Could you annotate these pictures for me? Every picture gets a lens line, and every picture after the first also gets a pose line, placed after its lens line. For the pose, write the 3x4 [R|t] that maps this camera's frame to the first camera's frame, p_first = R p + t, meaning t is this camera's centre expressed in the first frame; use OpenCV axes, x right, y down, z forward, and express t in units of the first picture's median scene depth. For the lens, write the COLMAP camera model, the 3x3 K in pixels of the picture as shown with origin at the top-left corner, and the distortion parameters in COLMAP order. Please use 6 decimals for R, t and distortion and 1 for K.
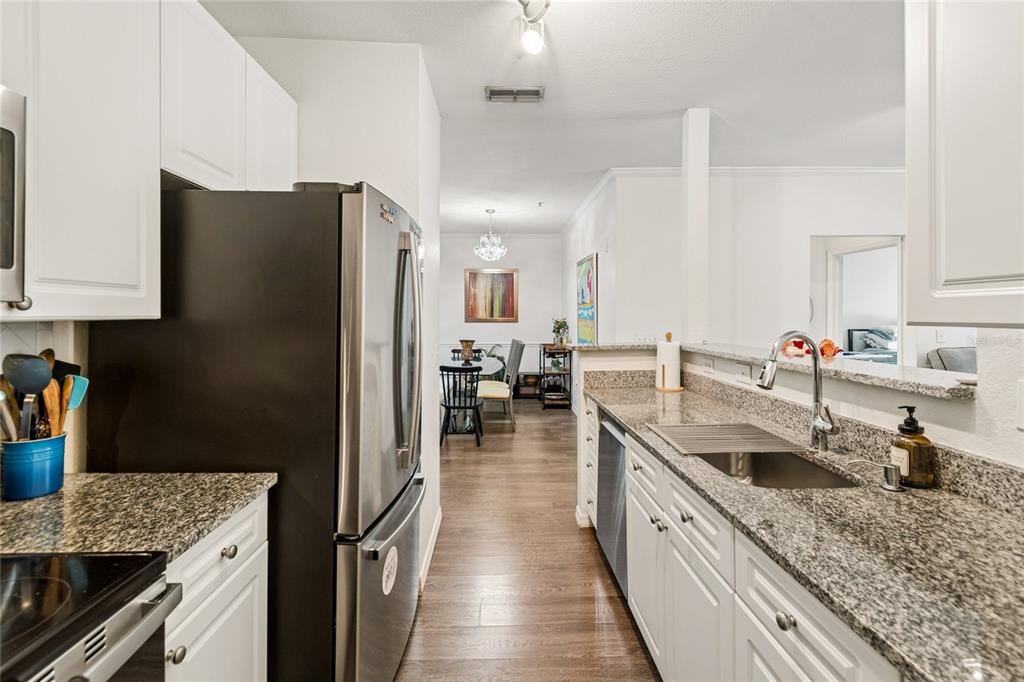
lens RADIAL K [[459.8, 0, 510.4], [0, 459.8, 315.4], [0, 0, 1]] dist [0.000260, -0.000048]
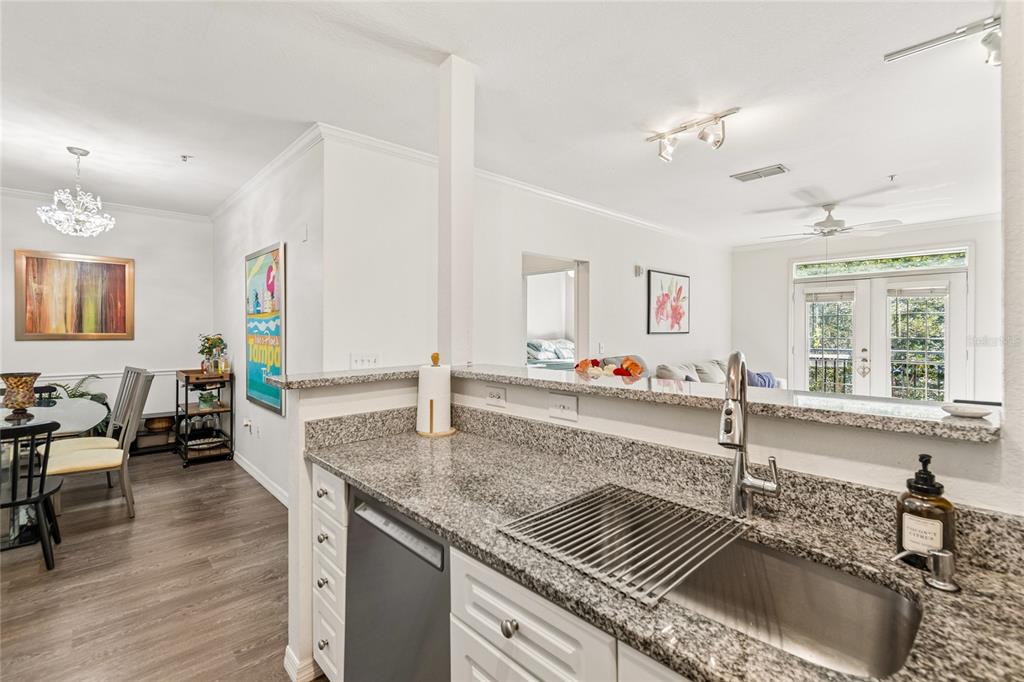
lens RADIAL K [[453.8, 0, 515.9], [0, 453.8, 332.6], [0, 0, 1]] dist [0.001475, -0.000431]
pose [[0.743631, 0.000750, 0.668590, -0.016305], [-0.003212, 0.999992, 0.002450, 0.001775], [-0.668582, -0.003970, 0.743628, 0.200859]]
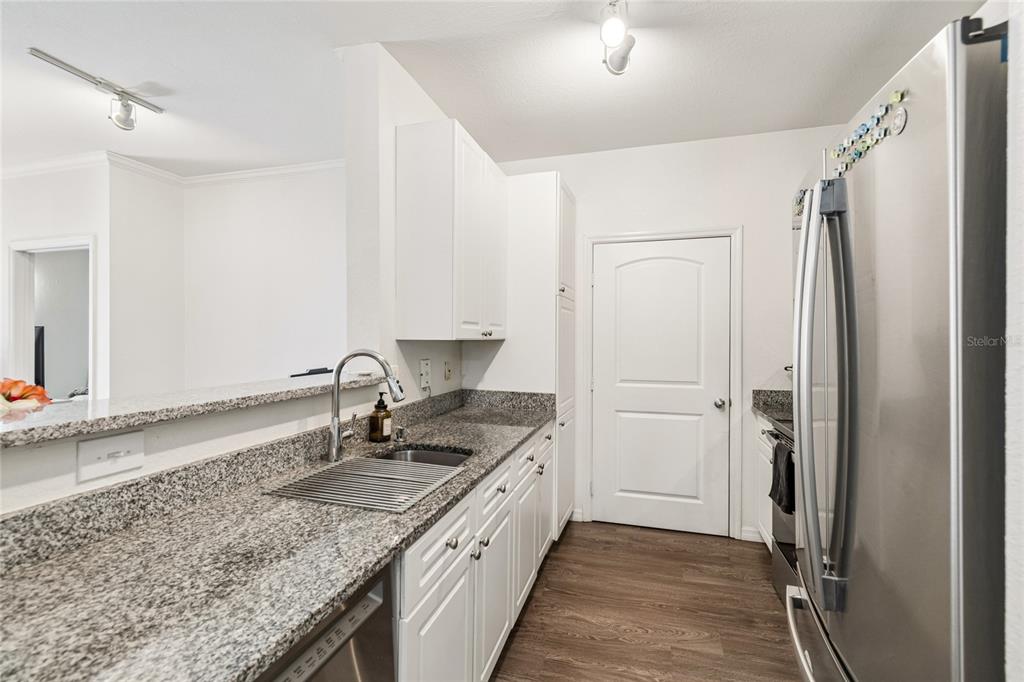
lens RADIAL K [[453.8, 0, 515.9], [0, 453.8, 332.6], [0, 0, 1]] dist [0.001475, -0.000431]
pose [[-0.951451, 0.002811, 0.307787, -0.012427], [-0.000455, 0.999944, -0.010539, 0.001916], [-0.307799, -0.010168, -0.951397, 0.524129]]
